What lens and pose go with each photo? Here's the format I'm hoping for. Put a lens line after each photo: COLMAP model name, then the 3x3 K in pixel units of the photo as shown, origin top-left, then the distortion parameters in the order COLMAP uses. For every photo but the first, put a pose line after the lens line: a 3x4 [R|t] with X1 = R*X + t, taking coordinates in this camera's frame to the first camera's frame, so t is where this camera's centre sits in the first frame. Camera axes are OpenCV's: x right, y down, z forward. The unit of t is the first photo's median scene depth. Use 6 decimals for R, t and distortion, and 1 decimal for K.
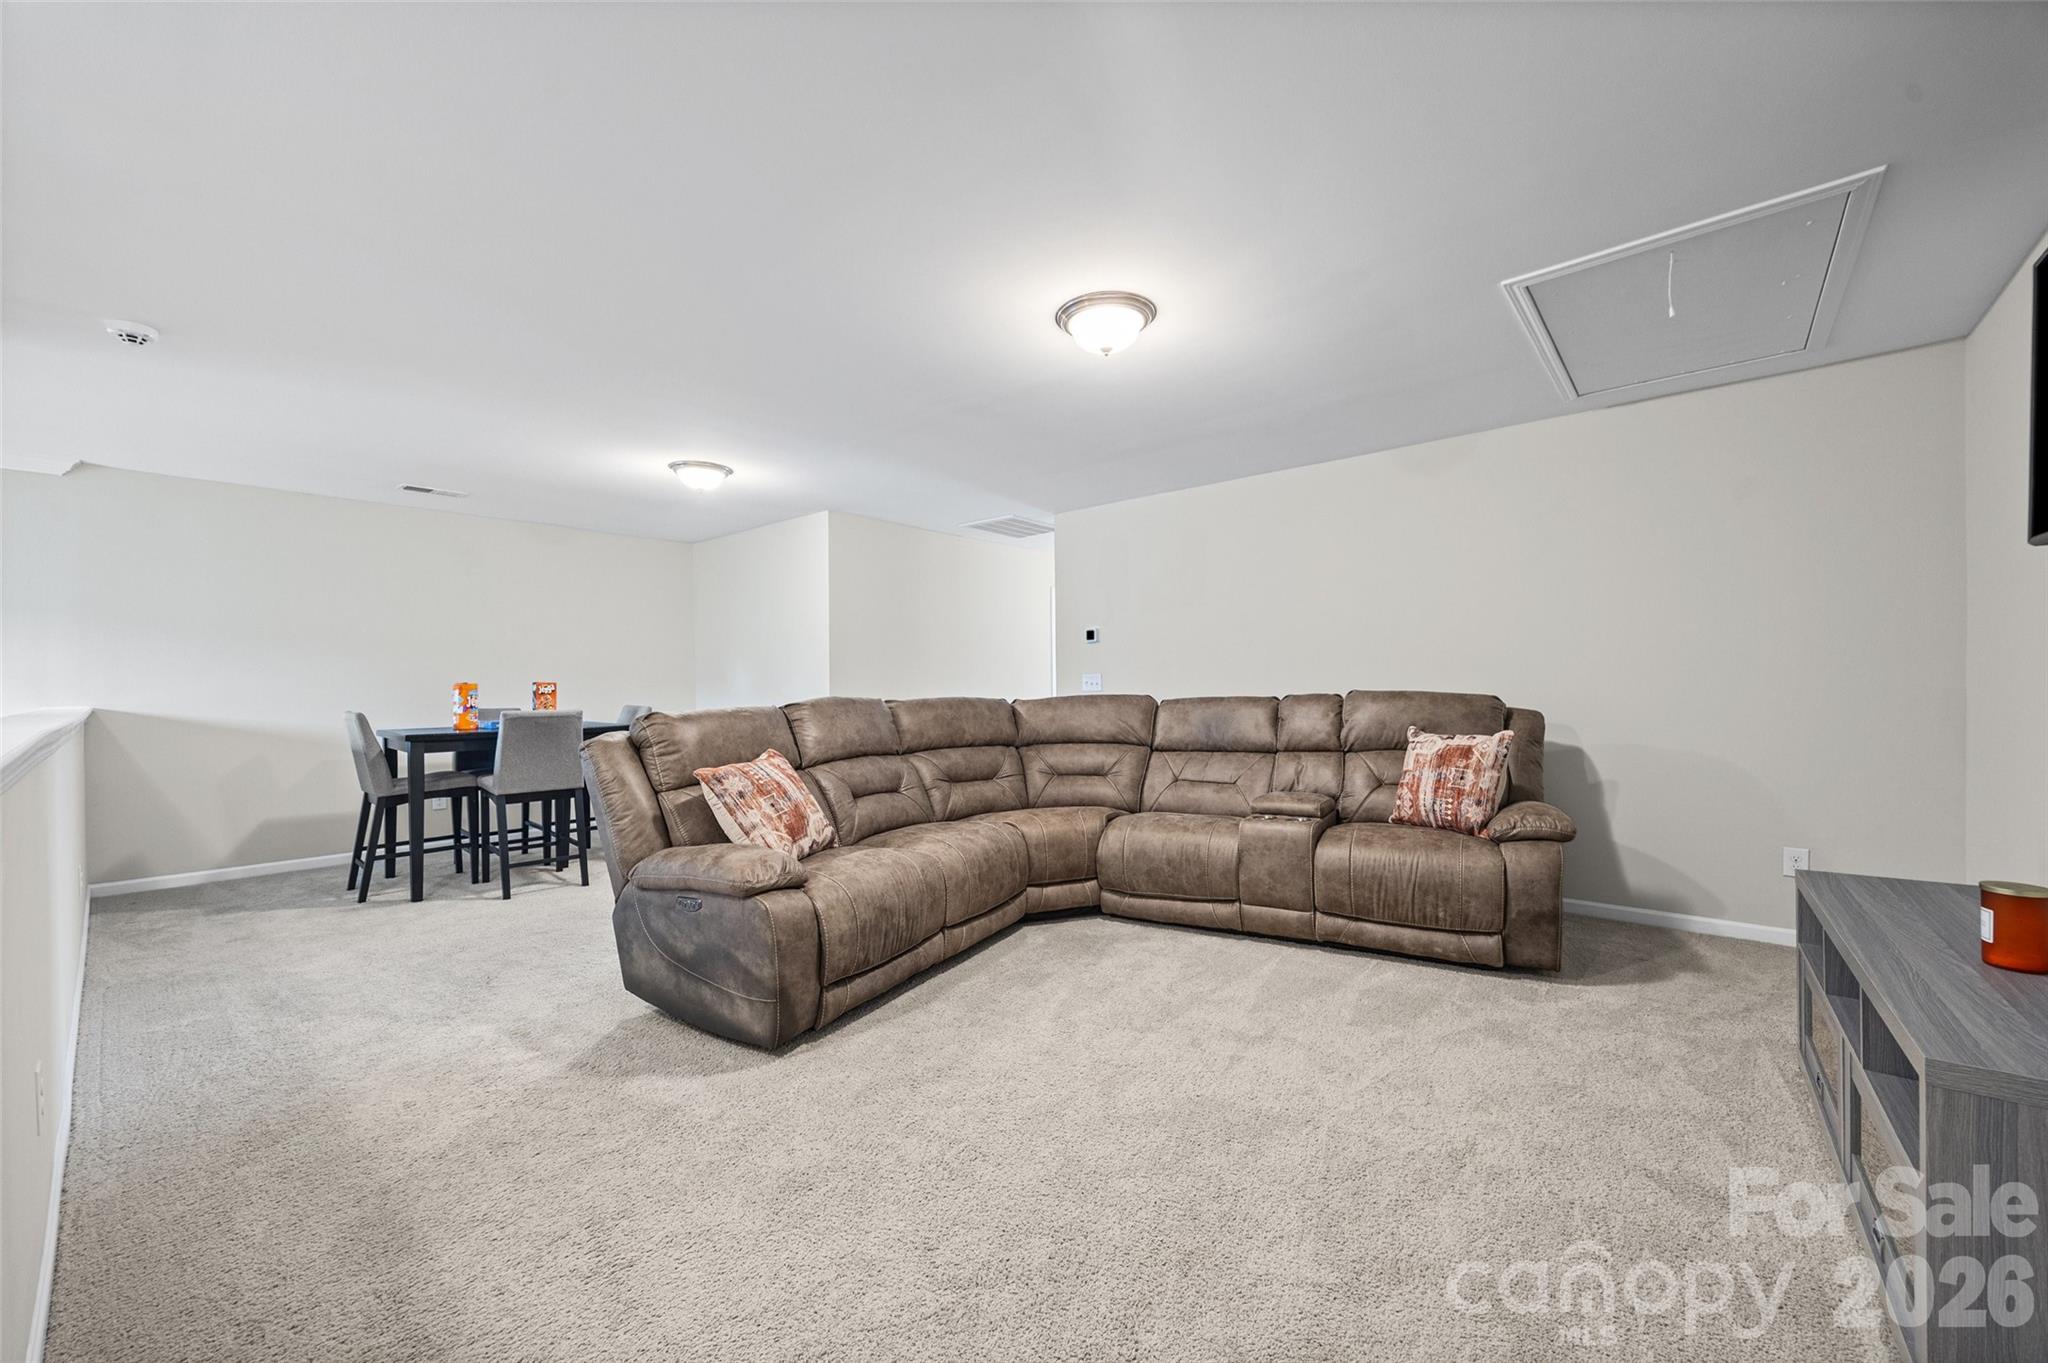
lens RADIAL K [[788.1, 0, 1034.2], [0, 788.1, 695.5], [0, 0, 1]] dist [0.003005, 0.000288]
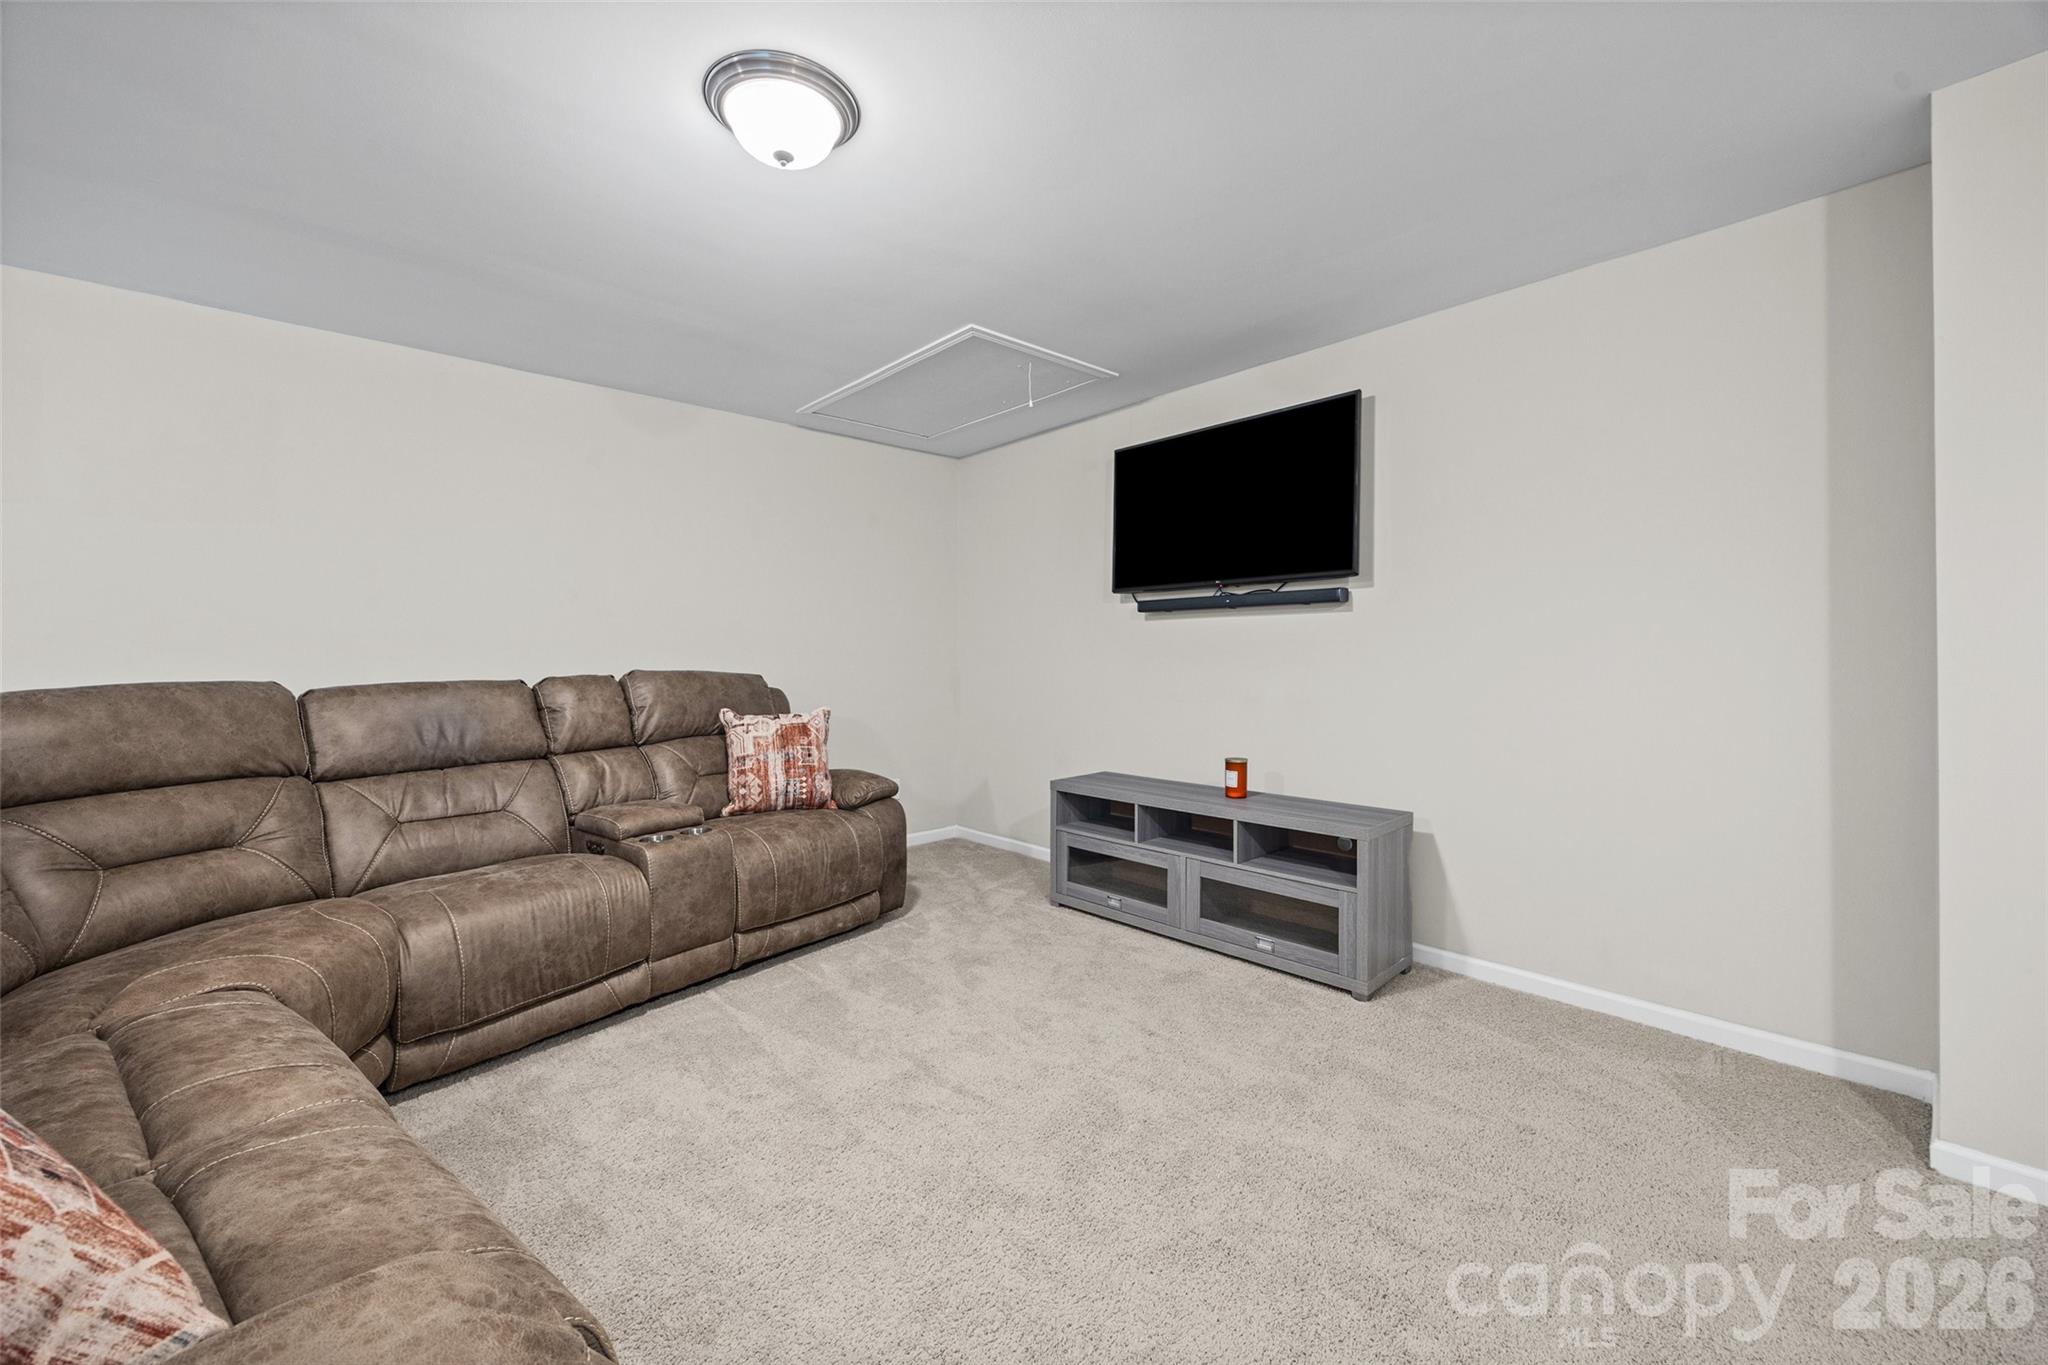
lens RADIAL K [[788.1, 0, 1034.3], [0, 788.1, 664.2], [0, 0, 1]] dist [0.003005, 0.000288]
pose [[0.140708, 0.007434, 0.990023, -0.409634], [0.013564, 0.999863, -0.009435, 0.000606], [-0.989958, 0.014757, 0.140588, 0.543255]]
